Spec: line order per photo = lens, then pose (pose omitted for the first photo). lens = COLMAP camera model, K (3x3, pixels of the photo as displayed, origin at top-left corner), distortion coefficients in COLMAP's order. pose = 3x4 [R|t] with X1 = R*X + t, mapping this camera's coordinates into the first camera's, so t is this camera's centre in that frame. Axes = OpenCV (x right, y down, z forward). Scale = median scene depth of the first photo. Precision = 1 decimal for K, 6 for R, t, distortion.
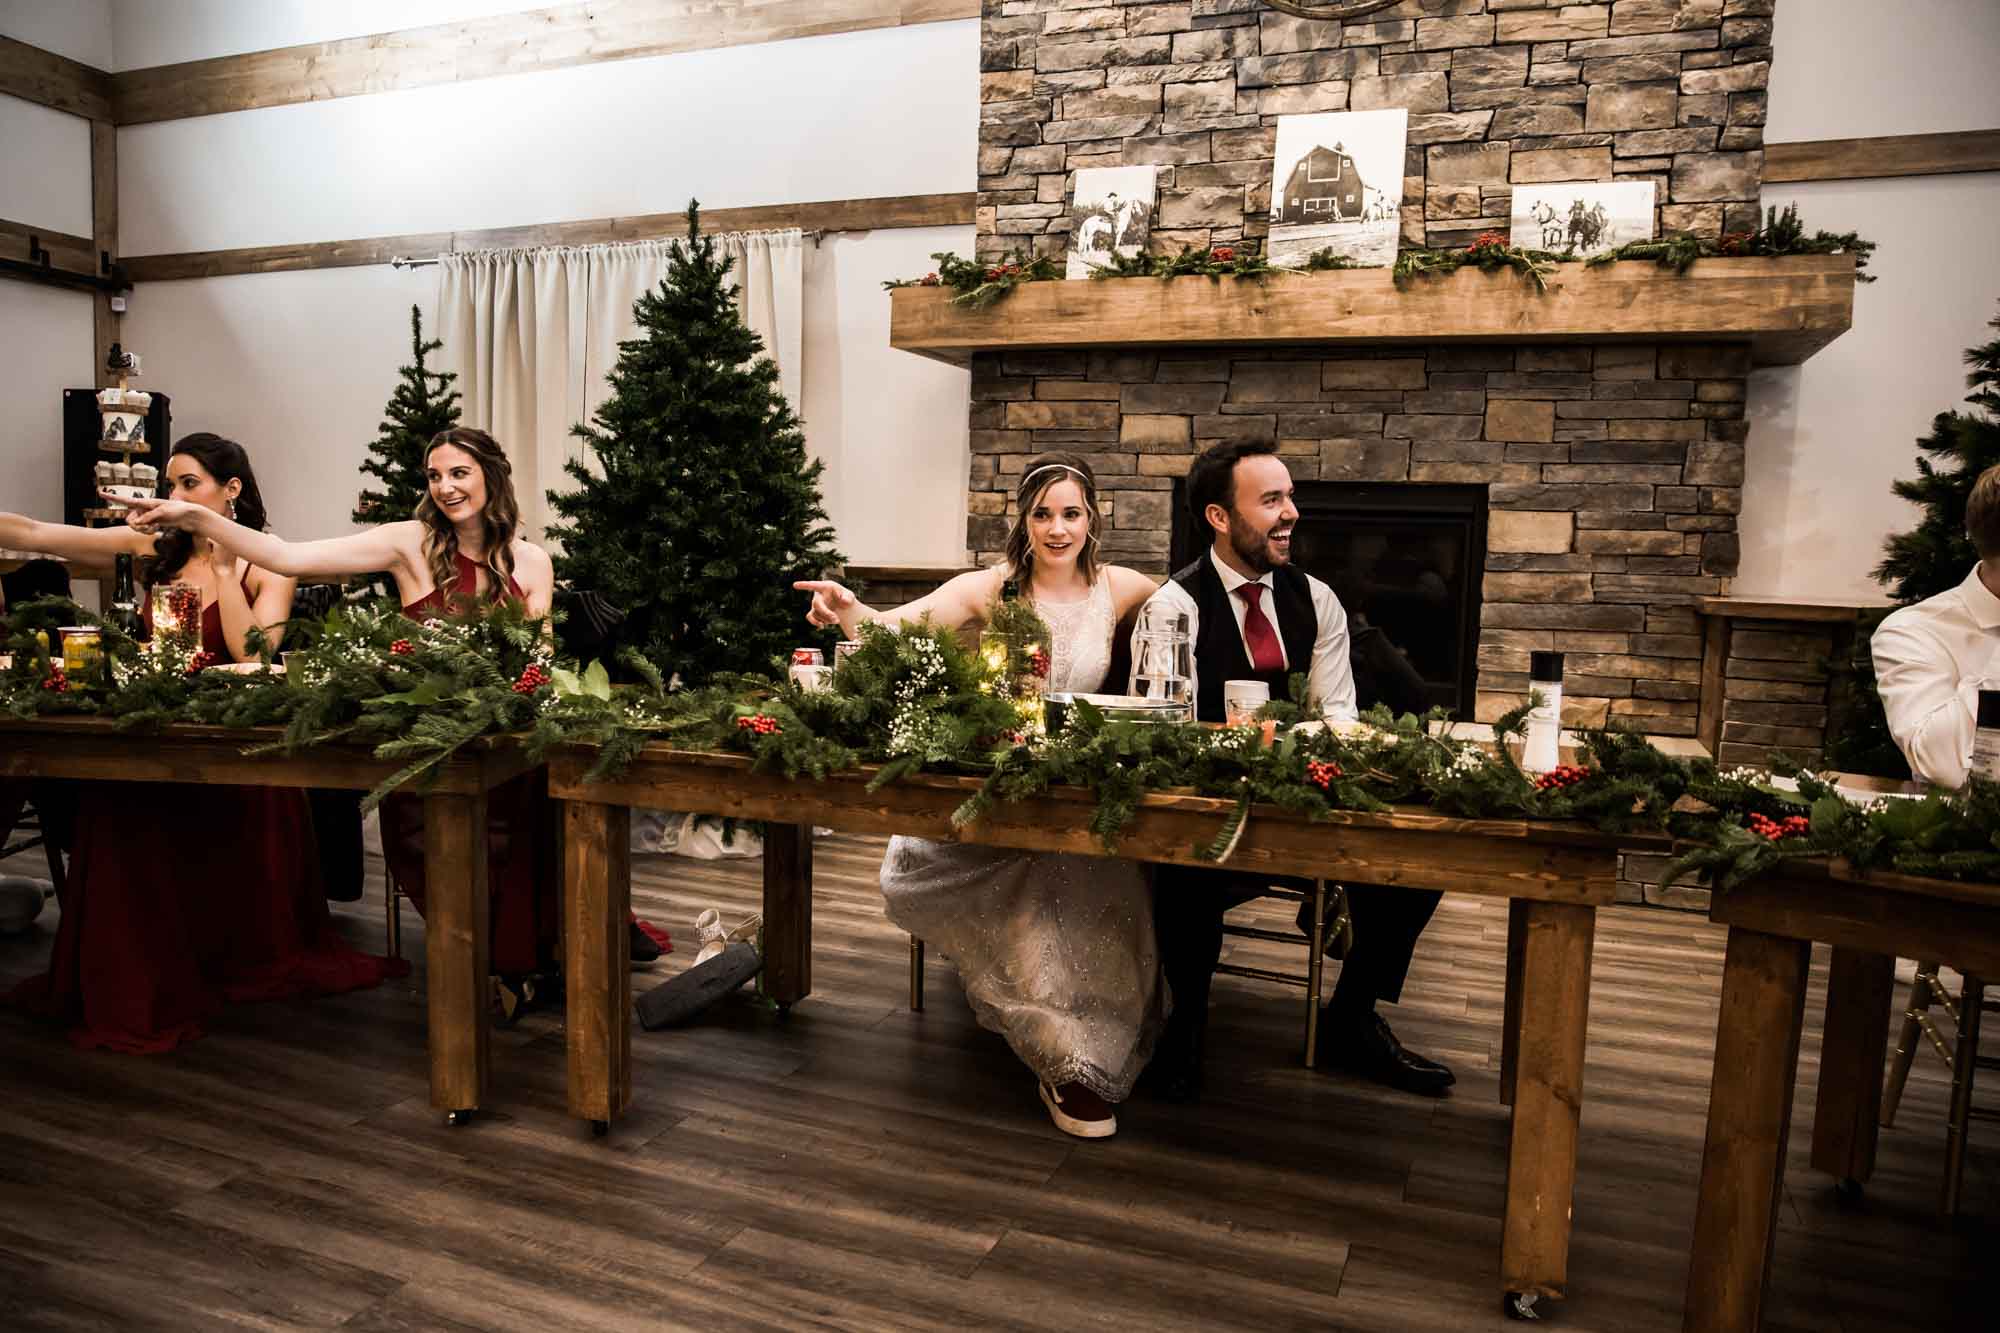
lens RADIAL K [[1364.5, 0, 998.1], [0, 1364.5, 672.0], [0, 0, 1]] dist [-0.102545, 0.052841]
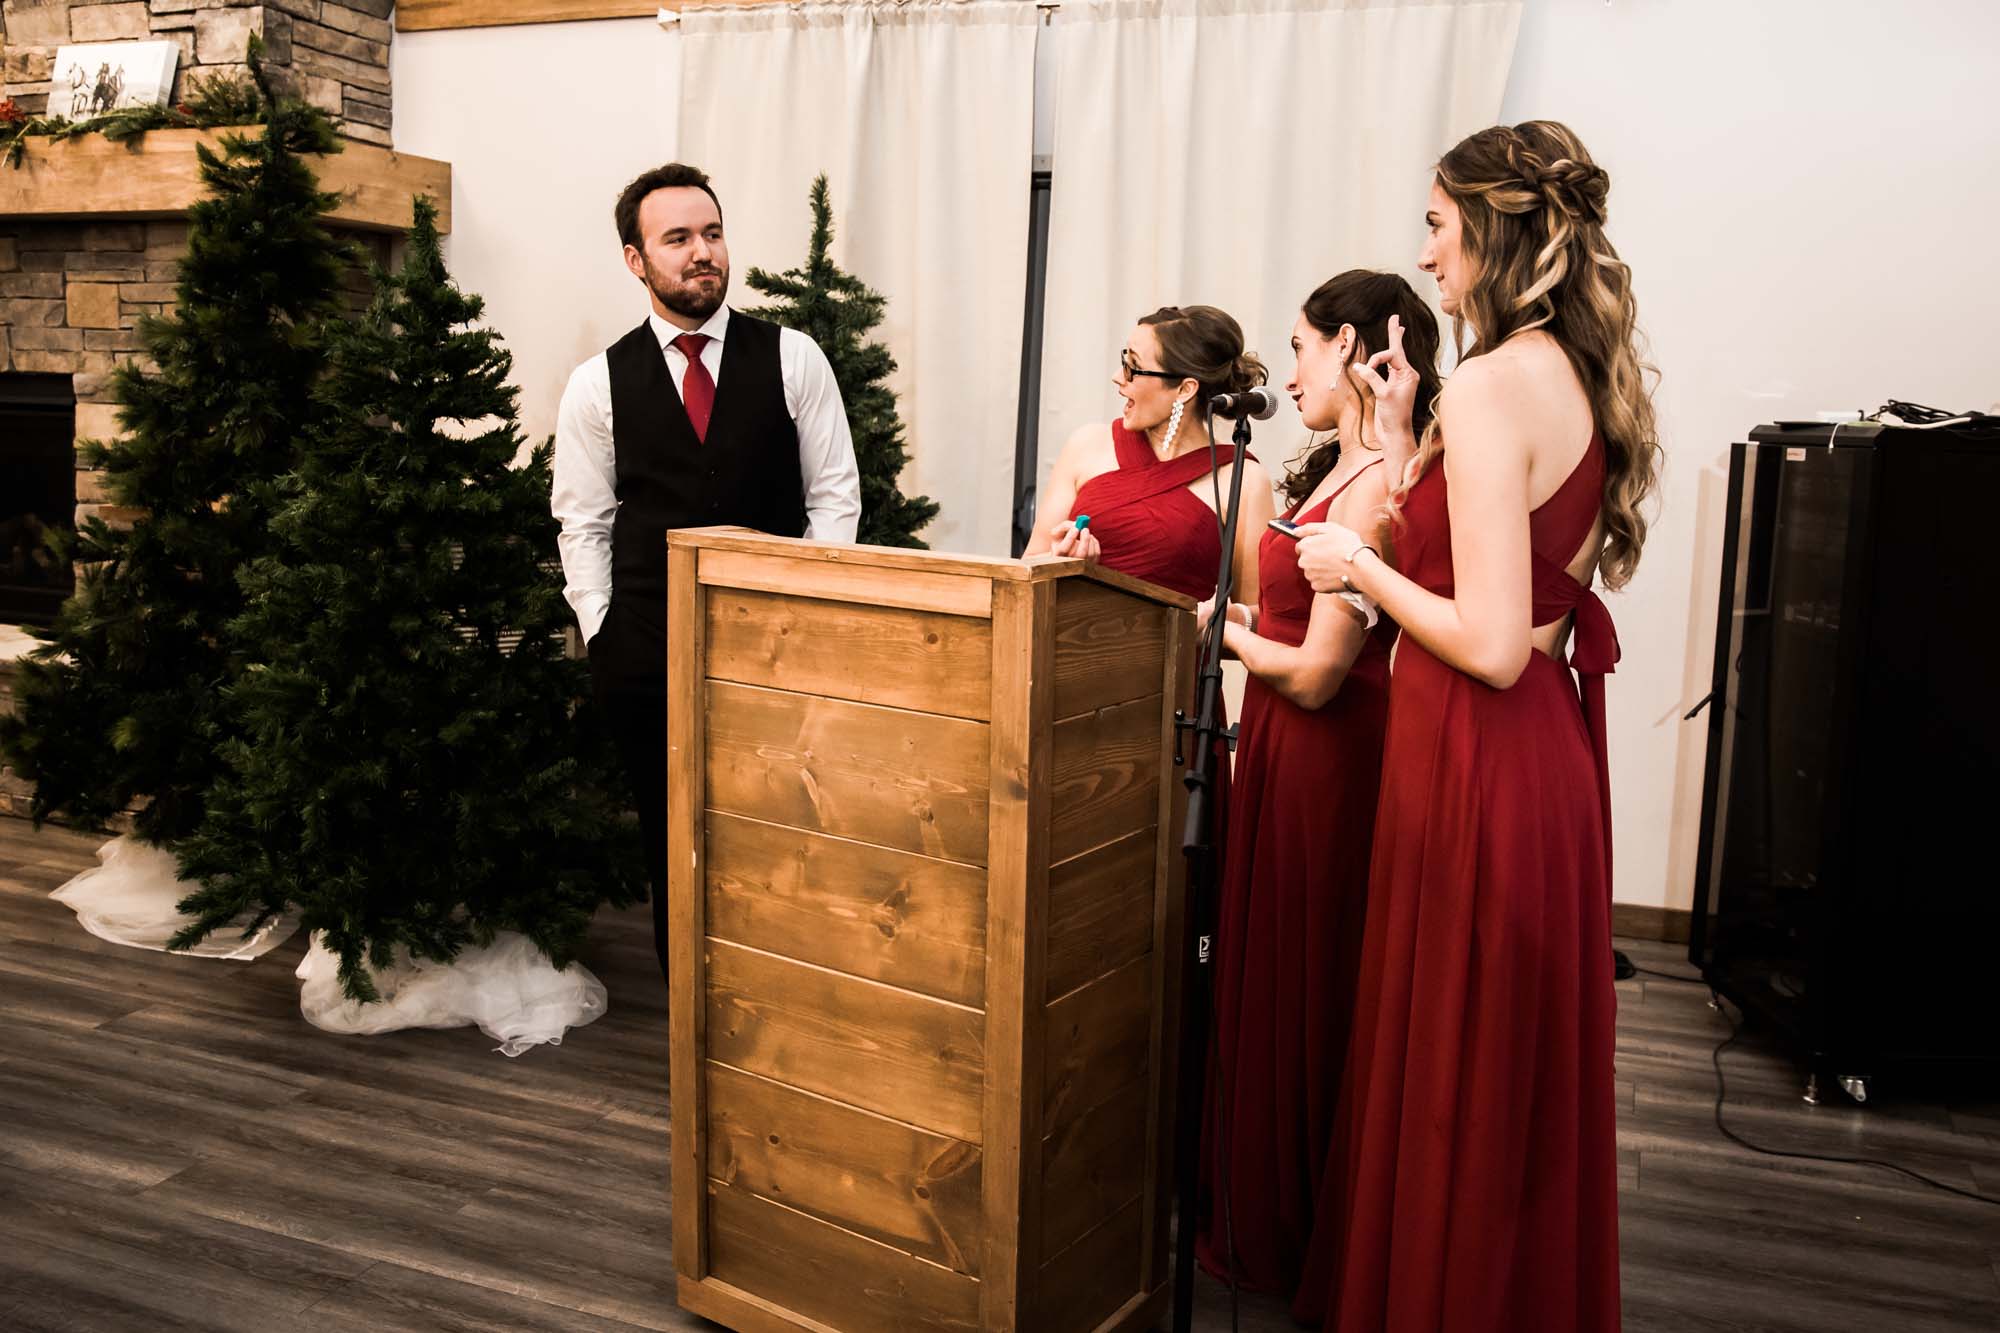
lens RADIAL K [[1690.4, 0, 1073.3], [0, 1690.4, 608.9], [0, 0, 1]] dist [-0.070665, 0.030089]
pose [[0.998187, -0.003579, 0.060078, 1.012792], [0.001723, 0.999520, 0.030920, -0.014110], [-0.060160, -0.030761, 0.997715, -0.175710]]
